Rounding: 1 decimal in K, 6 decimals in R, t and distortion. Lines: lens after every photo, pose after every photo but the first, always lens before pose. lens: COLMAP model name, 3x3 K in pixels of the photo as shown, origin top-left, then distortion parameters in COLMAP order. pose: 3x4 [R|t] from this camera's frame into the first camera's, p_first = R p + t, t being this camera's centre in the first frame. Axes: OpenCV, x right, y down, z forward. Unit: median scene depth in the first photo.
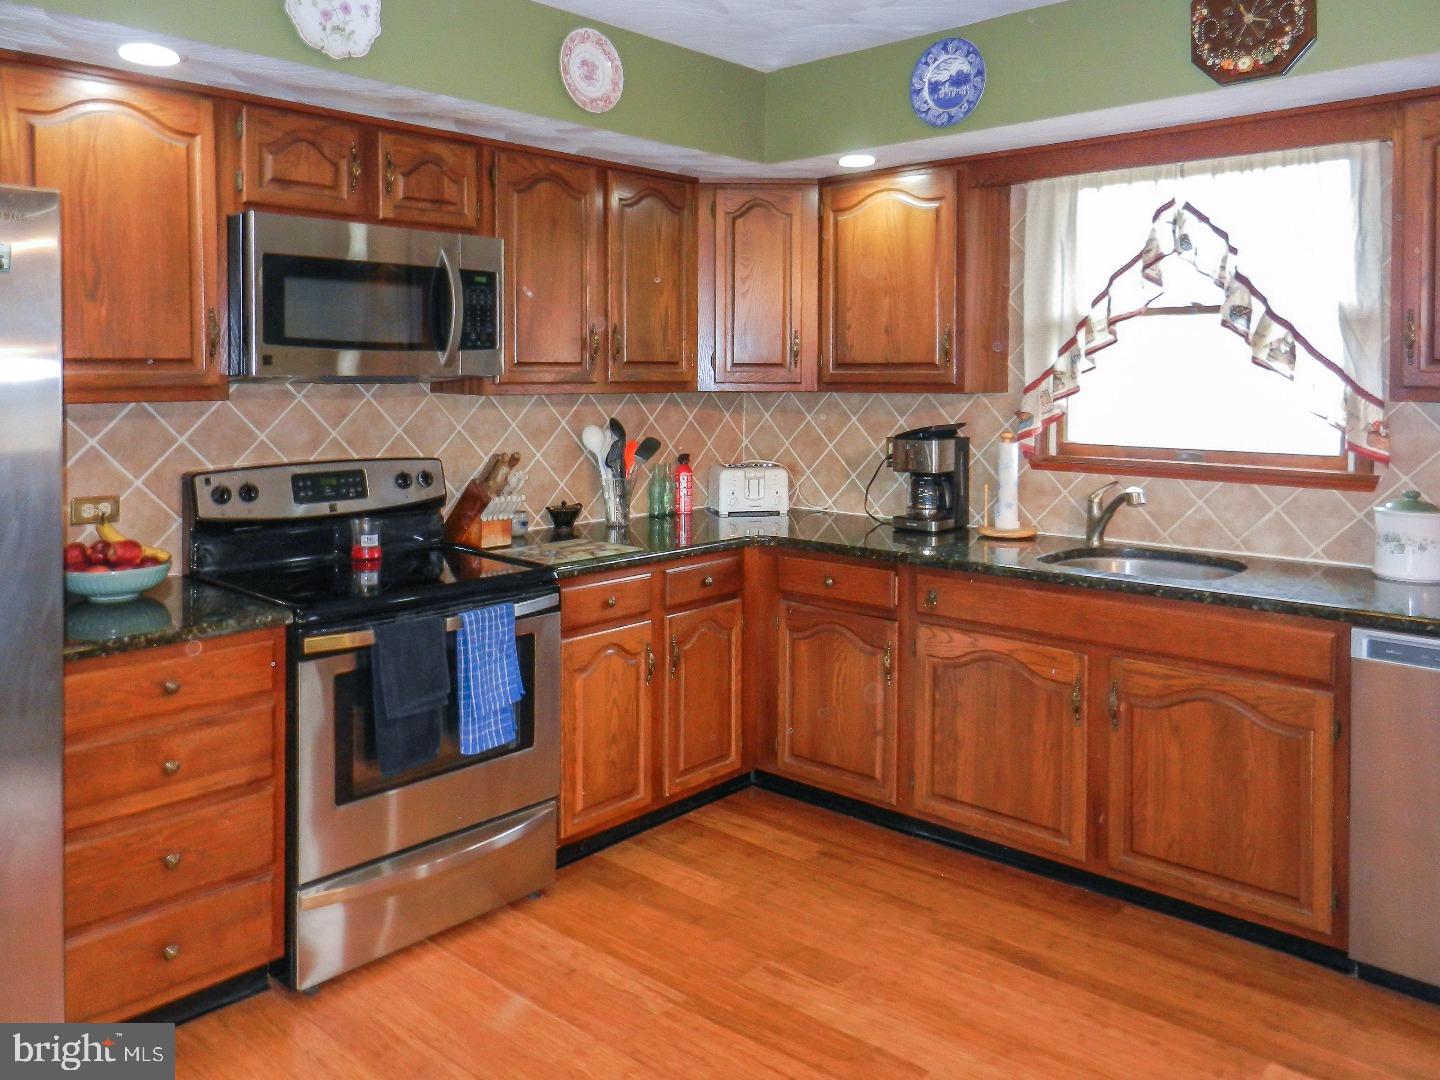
lens RADIAL K [[1119.0, 0, 719.5], [0, 1119.0, 476.6], [0, 0, 1]] dist [0.005445, 0.003972]
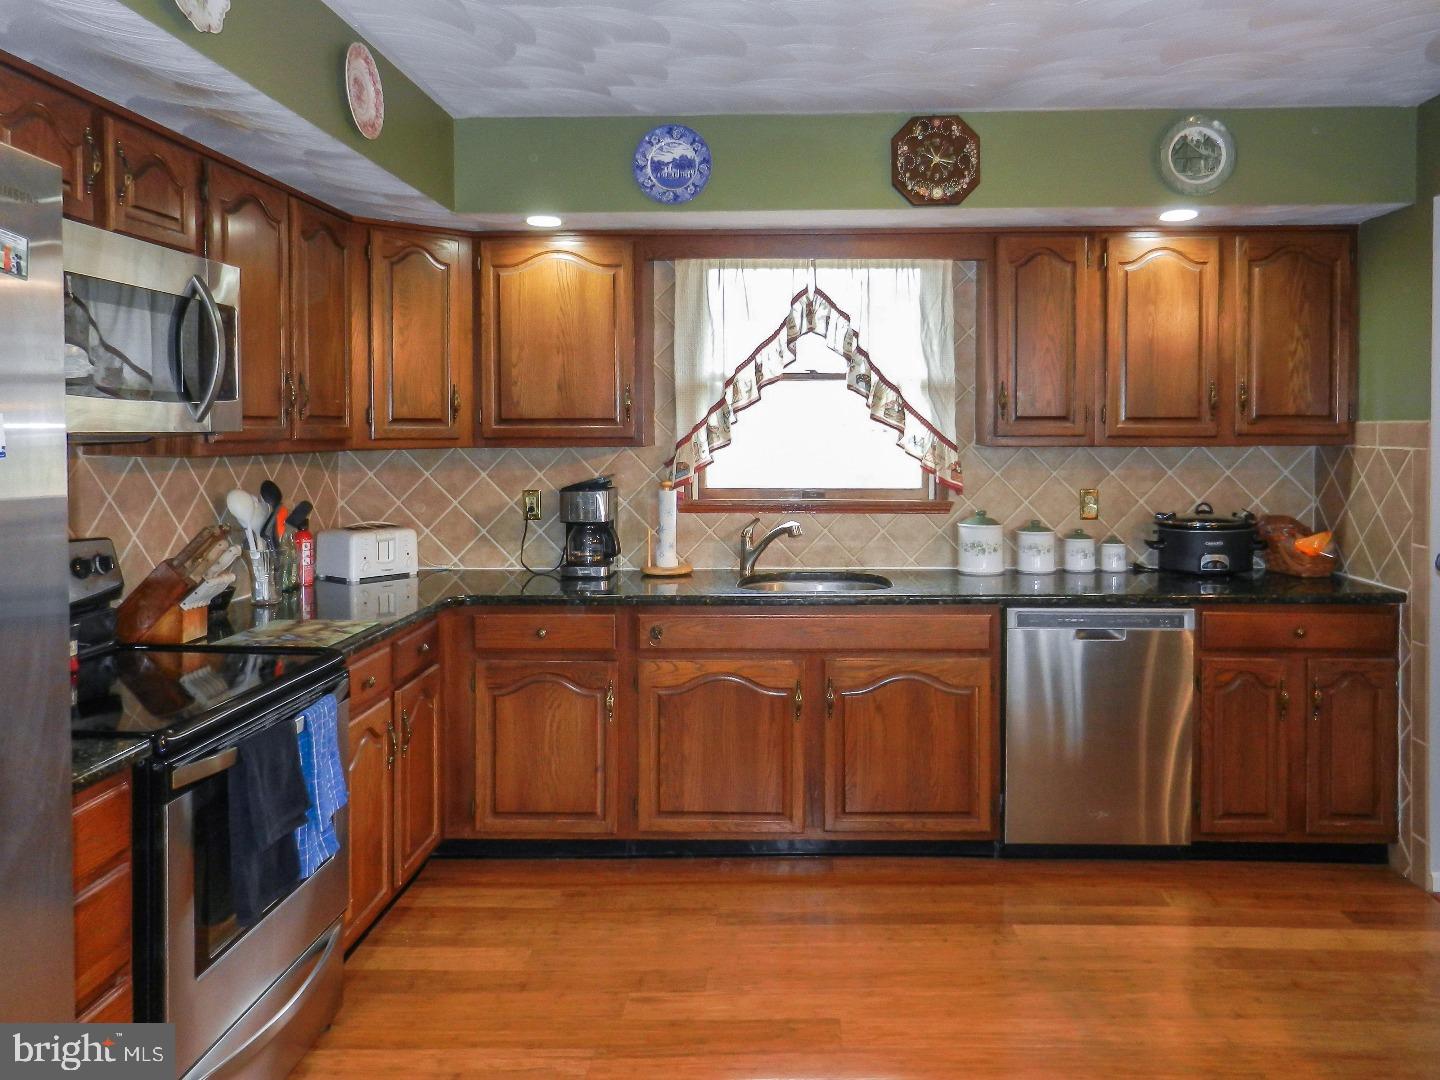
lens RADIAL K [[1111.9, 0, 720.0], [0, 1111.9, 540.0], [0, 0, 1]] dist [-0.004913, 0.001826]
pose [[0.757565, -0.067600, 0.649250, -0.445176], [0.063596, 0.997535, 0.029658, -0.010590], [-0.649655, 0.018821, 0.759996, 0.128955]]
